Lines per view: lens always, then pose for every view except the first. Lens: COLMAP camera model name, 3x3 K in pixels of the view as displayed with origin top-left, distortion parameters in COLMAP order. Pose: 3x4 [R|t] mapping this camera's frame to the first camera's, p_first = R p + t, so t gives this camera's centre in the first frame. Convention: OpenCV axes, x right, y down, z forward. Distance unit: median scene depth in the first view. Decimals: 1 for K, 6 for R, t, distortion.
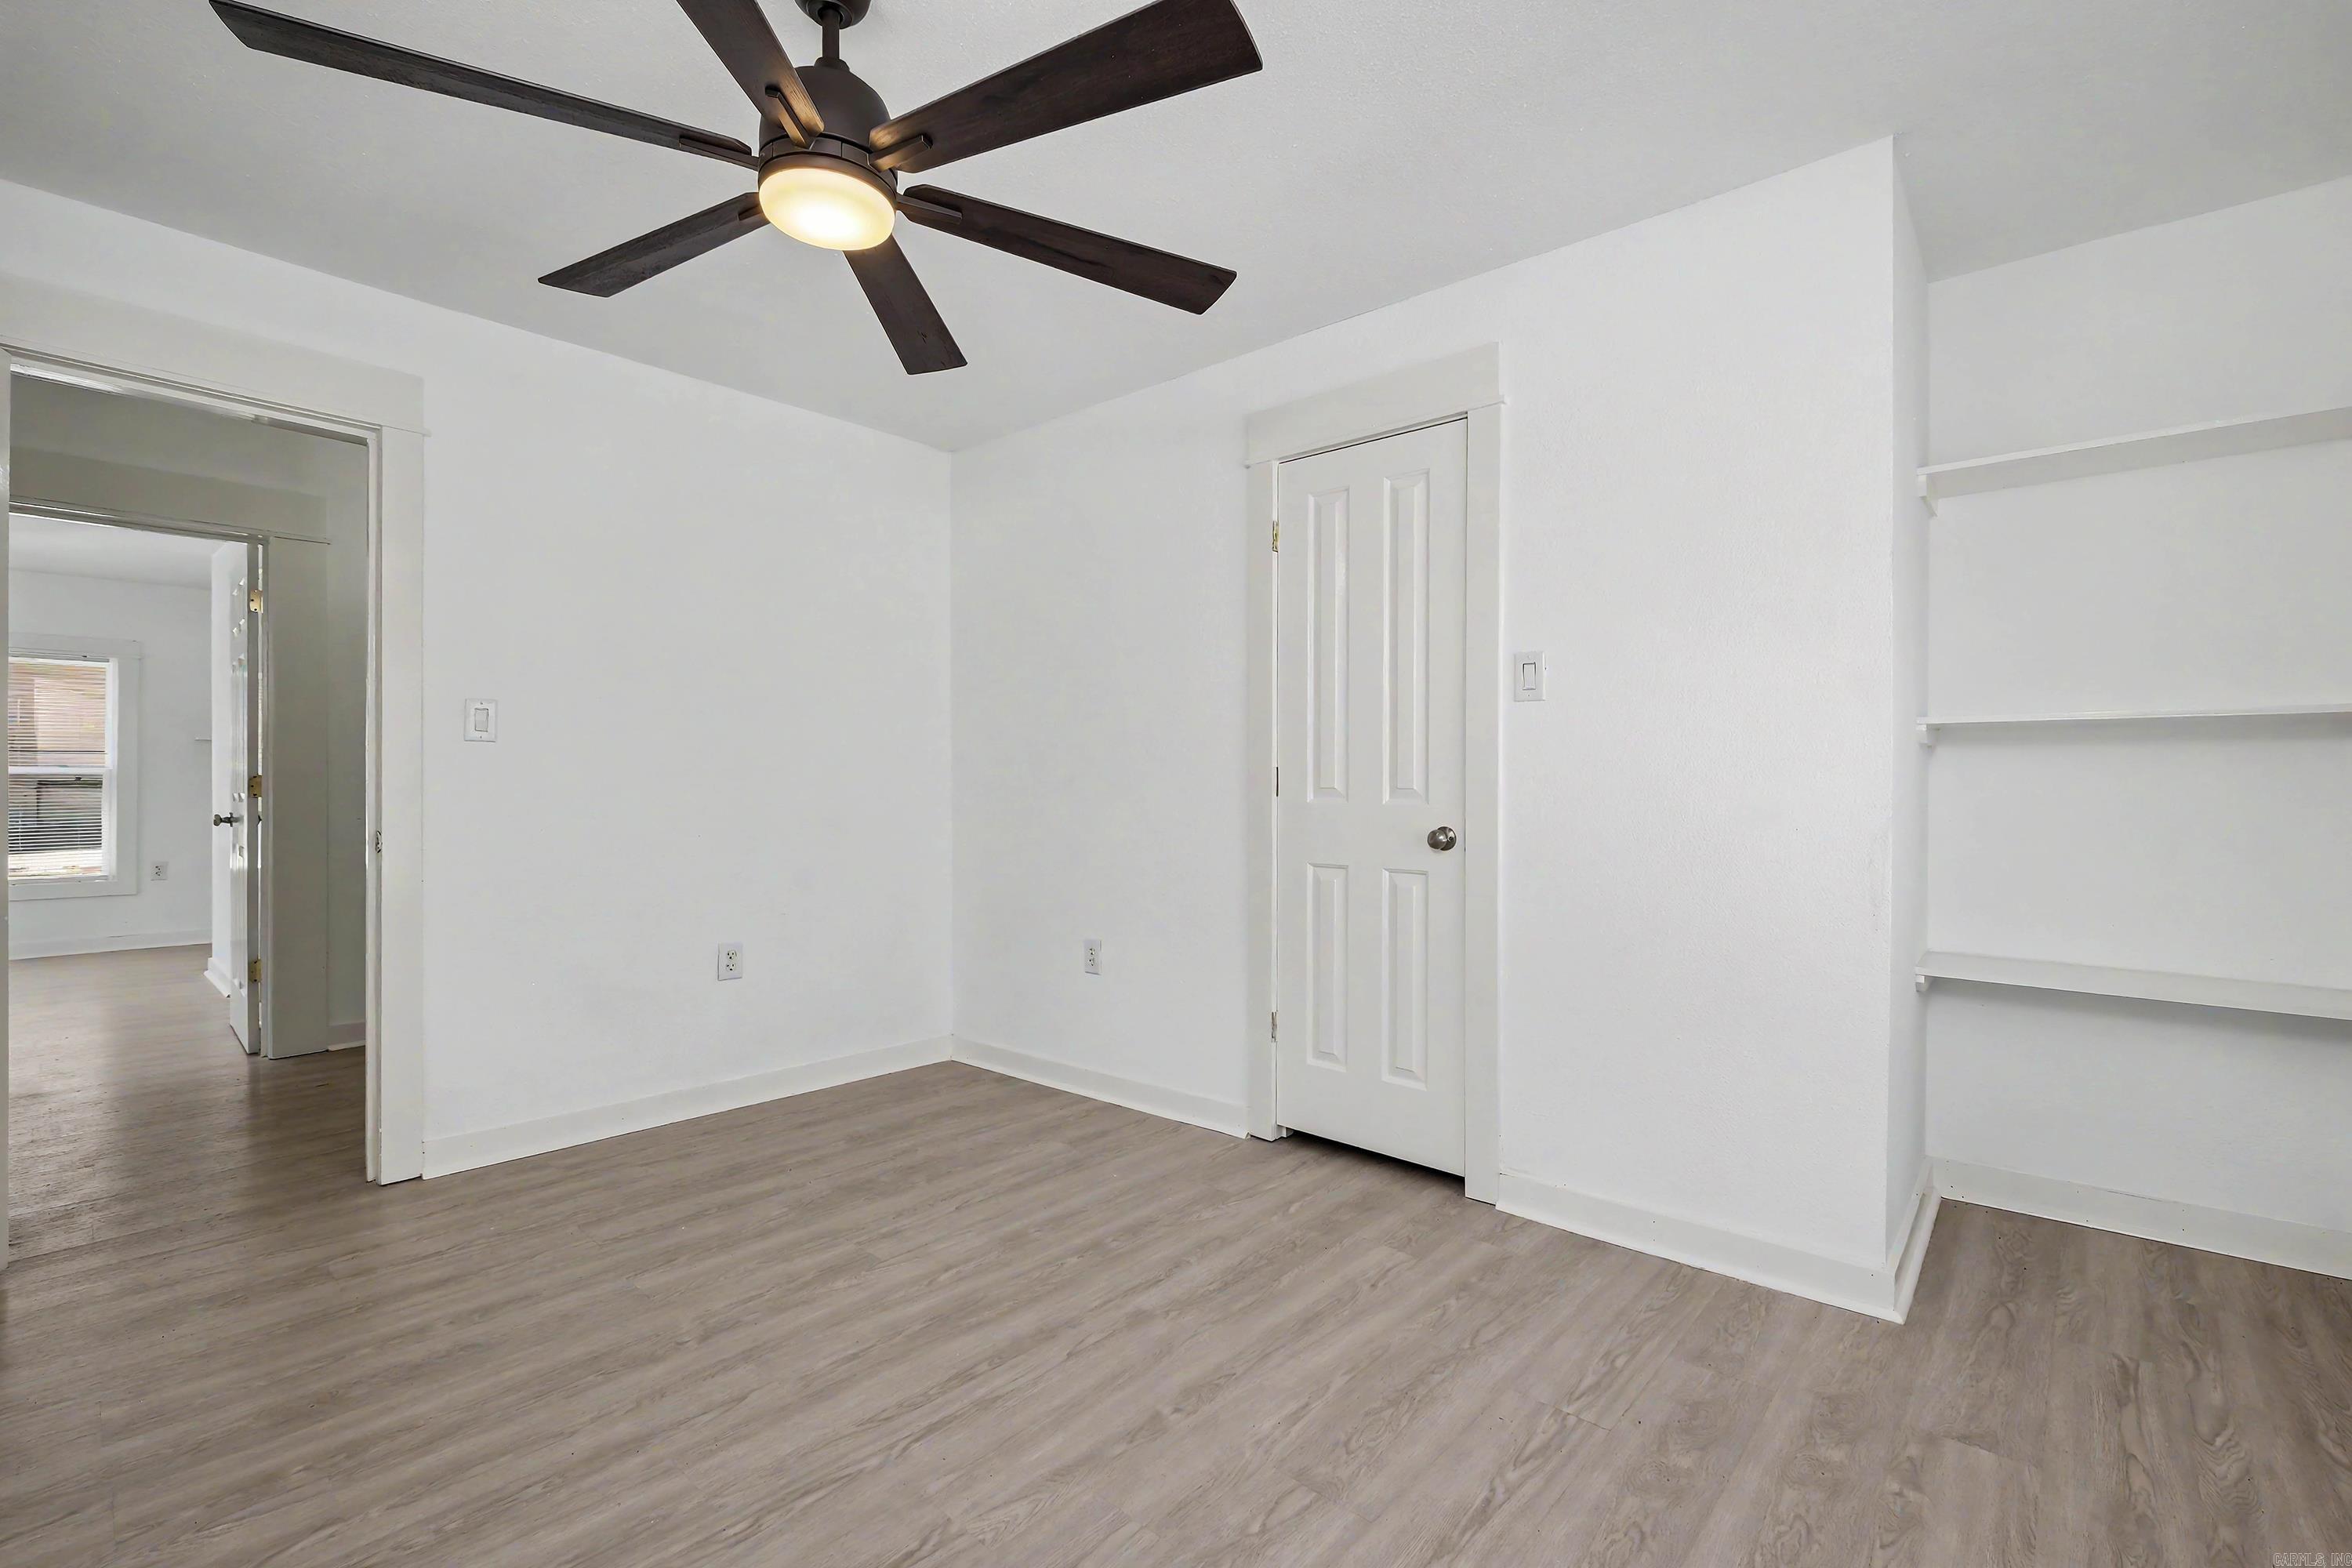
lens RADIAL K [[1026.5, 0, 1170.2], [0, 1026.5, 783.6], [0, 0, 1]] dist [-0.006229, 0.000474]
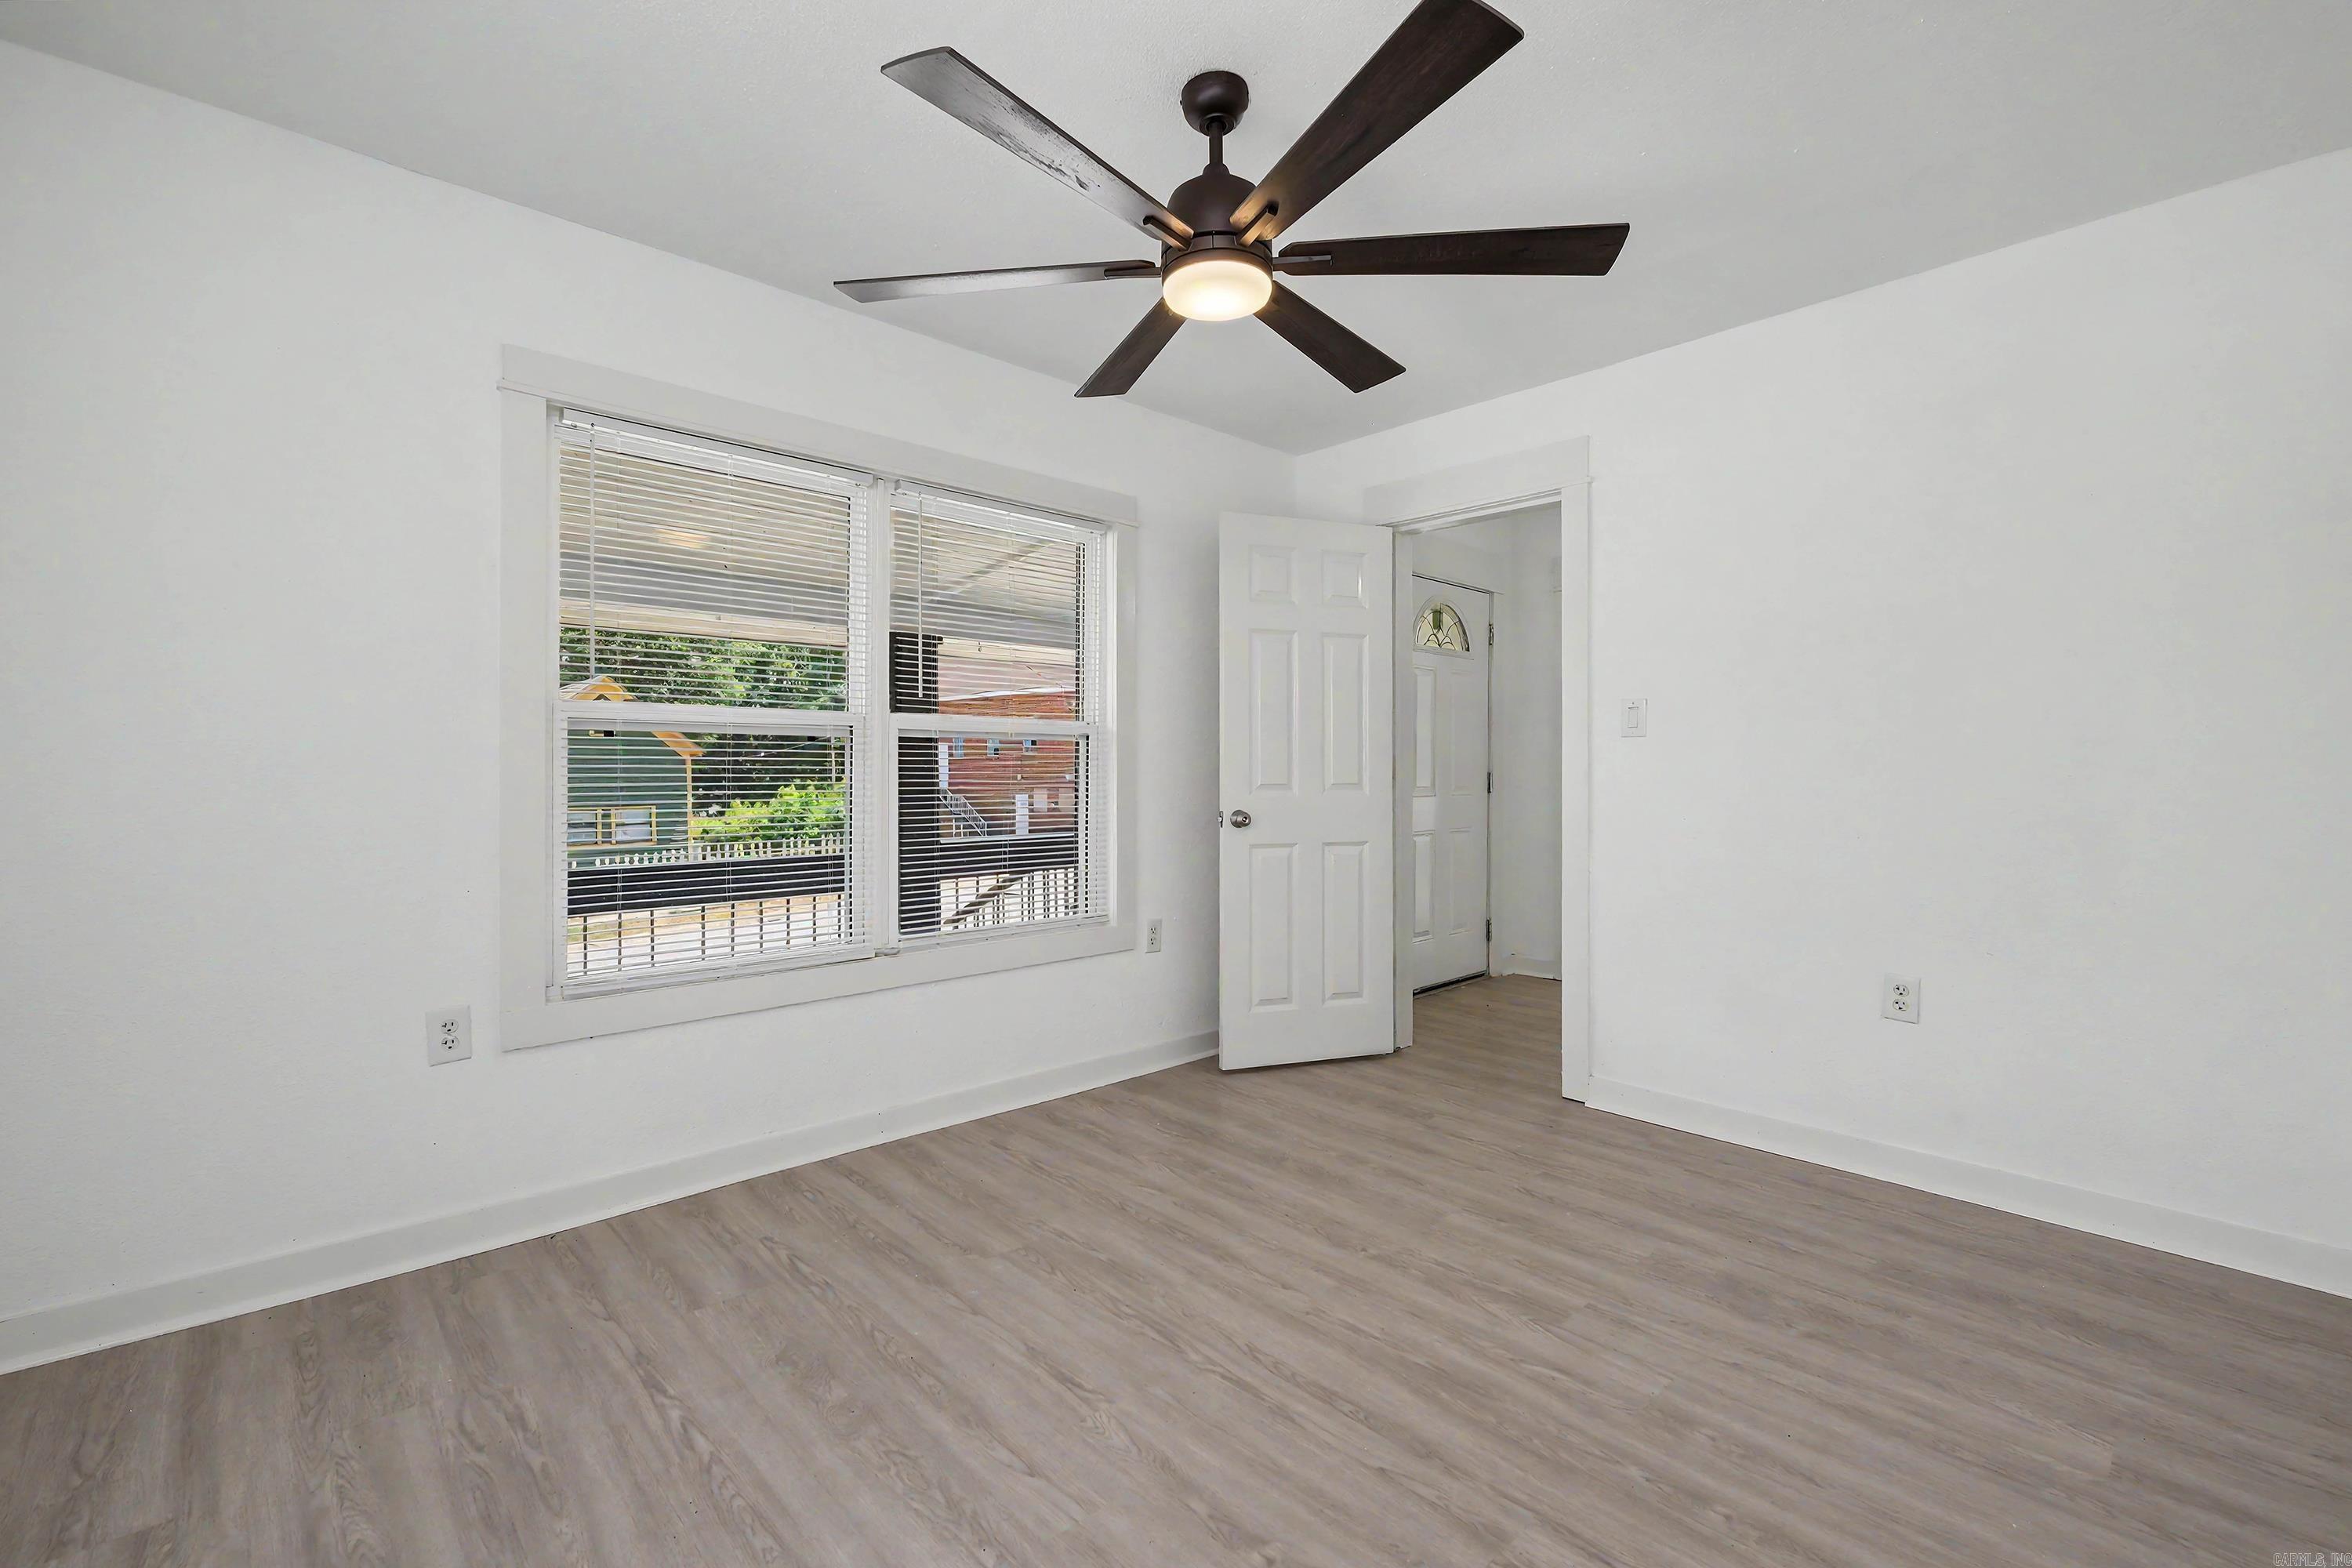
lens RADIAL K [[1026.5, 0, 1174.7], [0, 1026.5, 785.7], [0, 0, 1]] dist [-0.006229, 0.000474]
pose [[-0.088878, 0.009916, -0.995993, 0.636281], [0.000137, 0.999951, 0.009944, 0.001280], [0.996043, 0.000747, -0.088875, 0.793950]]
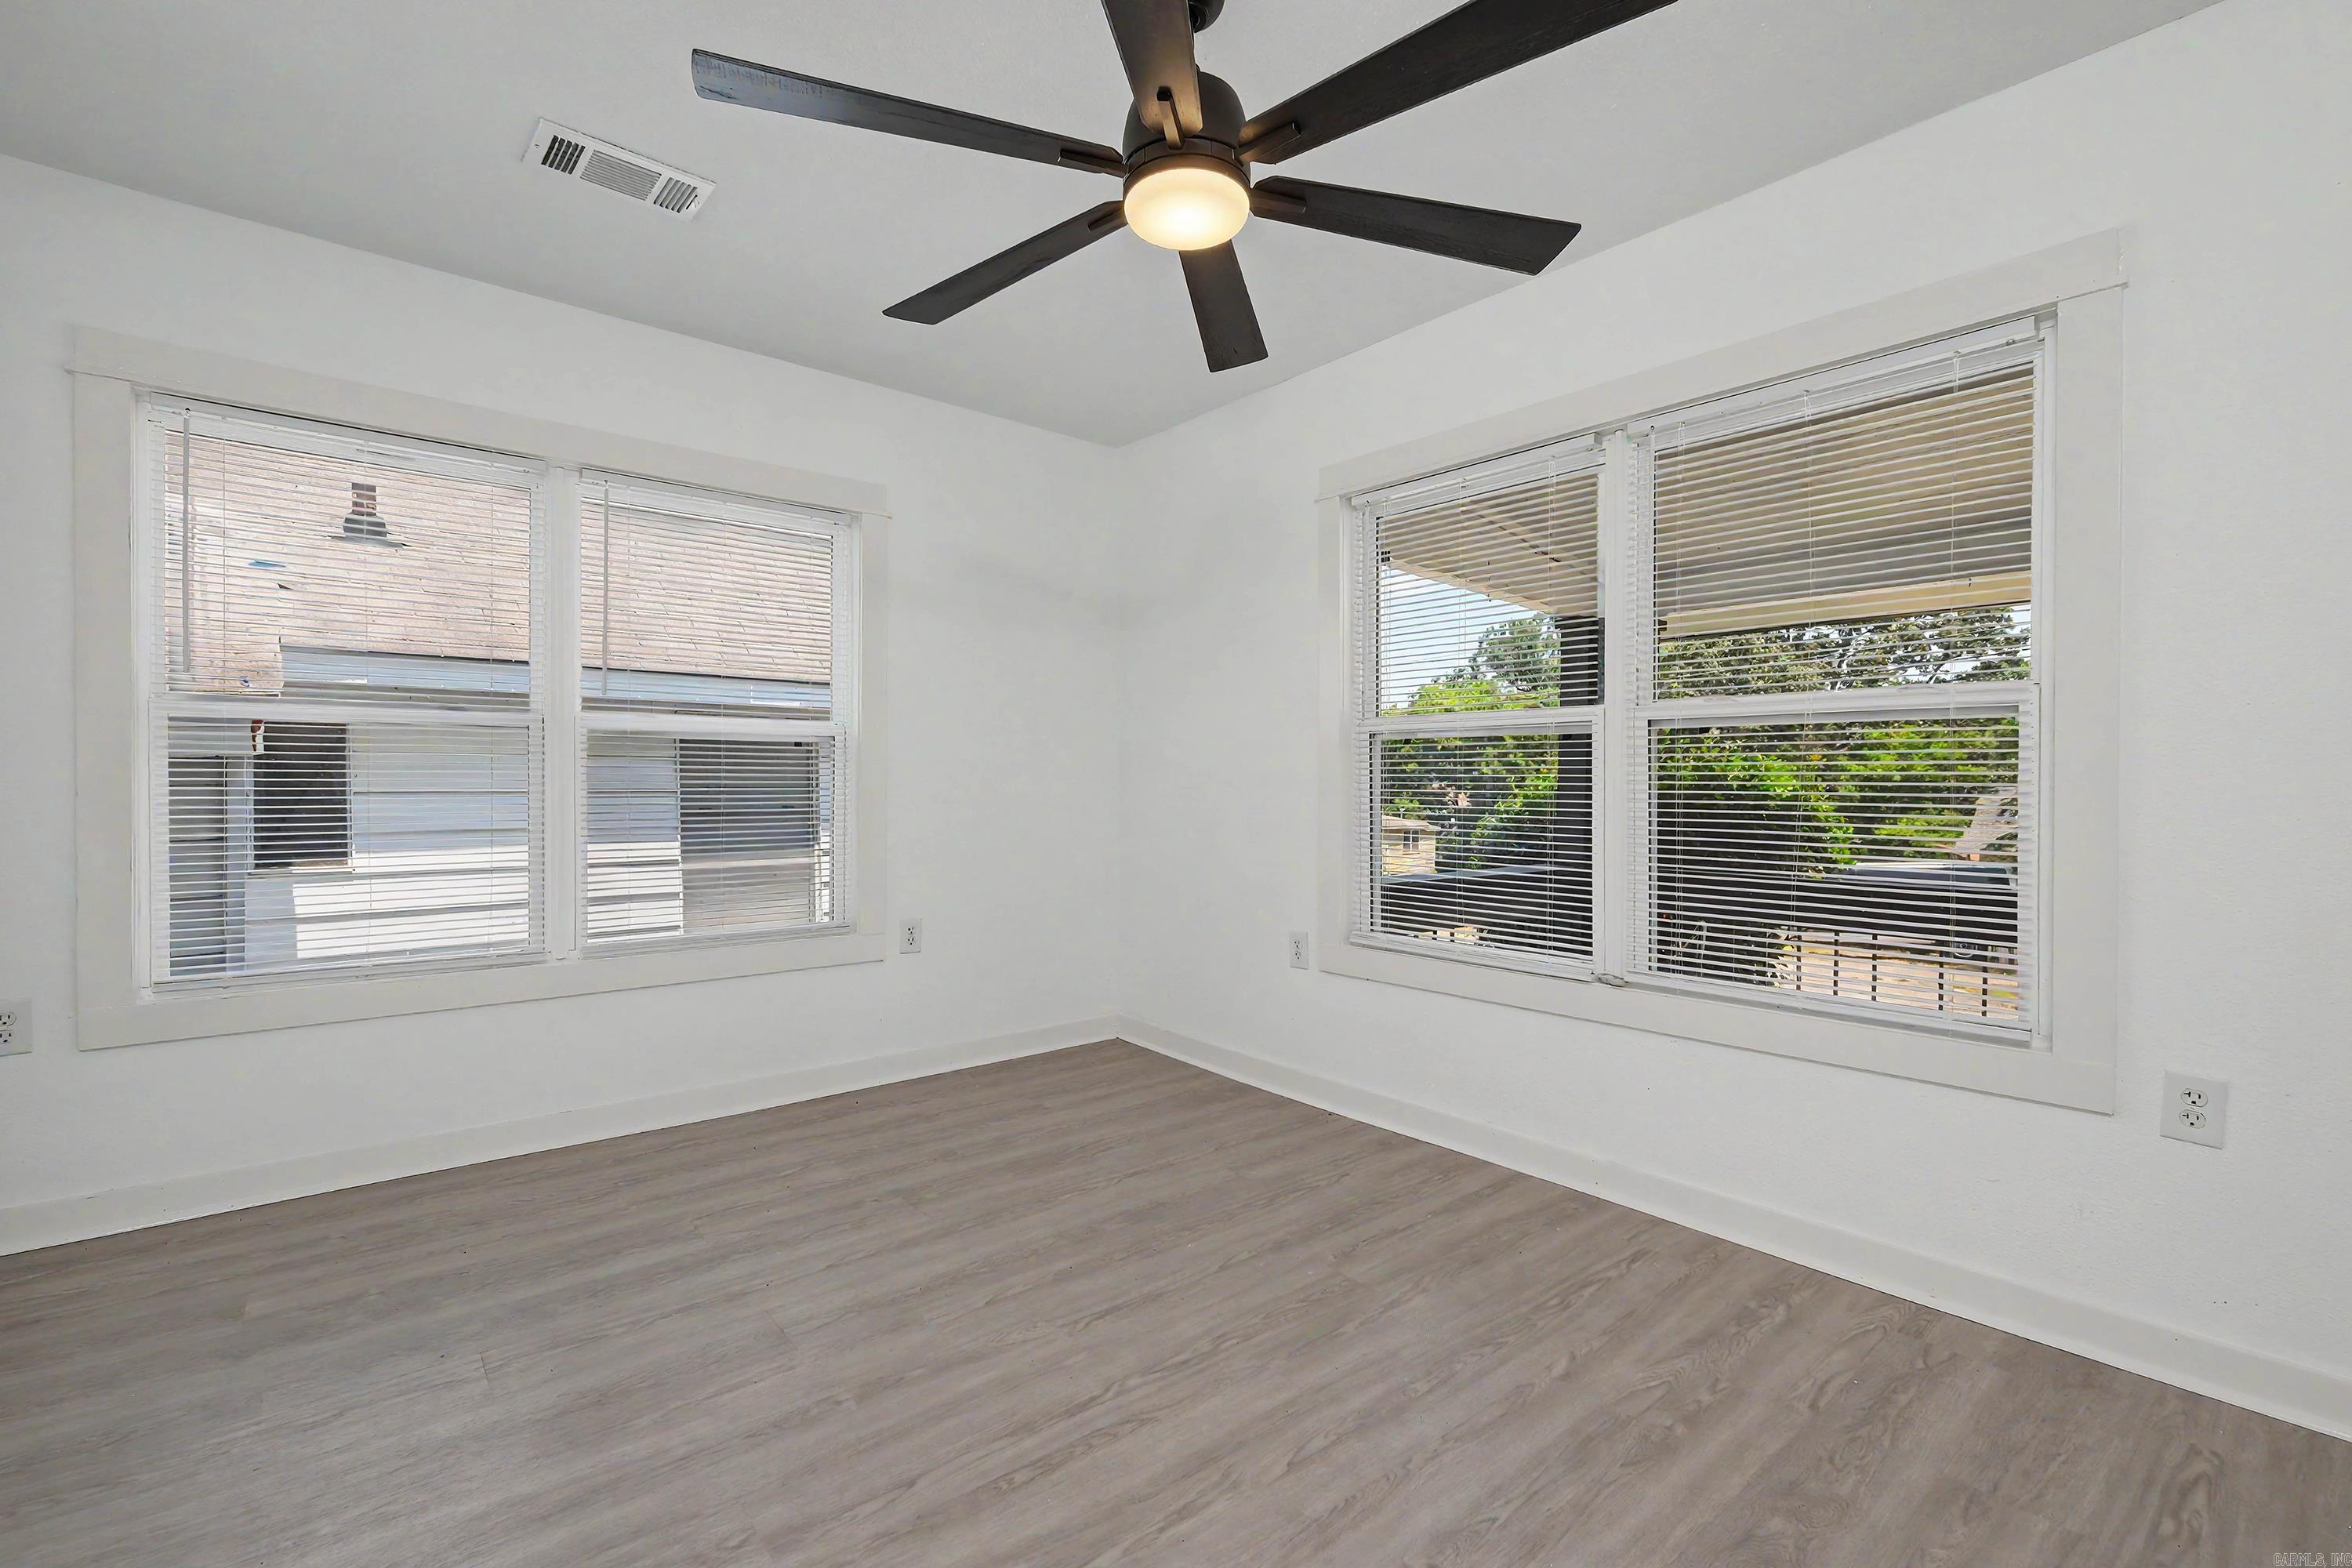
lens RADIAL K [[1026.5, 0, 1171.4], [0, 1026.5, 794.5], [0, 0, 1]] dist [-0.006229, 0.000474]
pose [[-0.989915, -0.009927, 0.141313, -0.353135], [-0.008111, 0.999877, 0.013419, 0.009383], [-0.141429, 0.012137, -0.989874, 1.531386]]
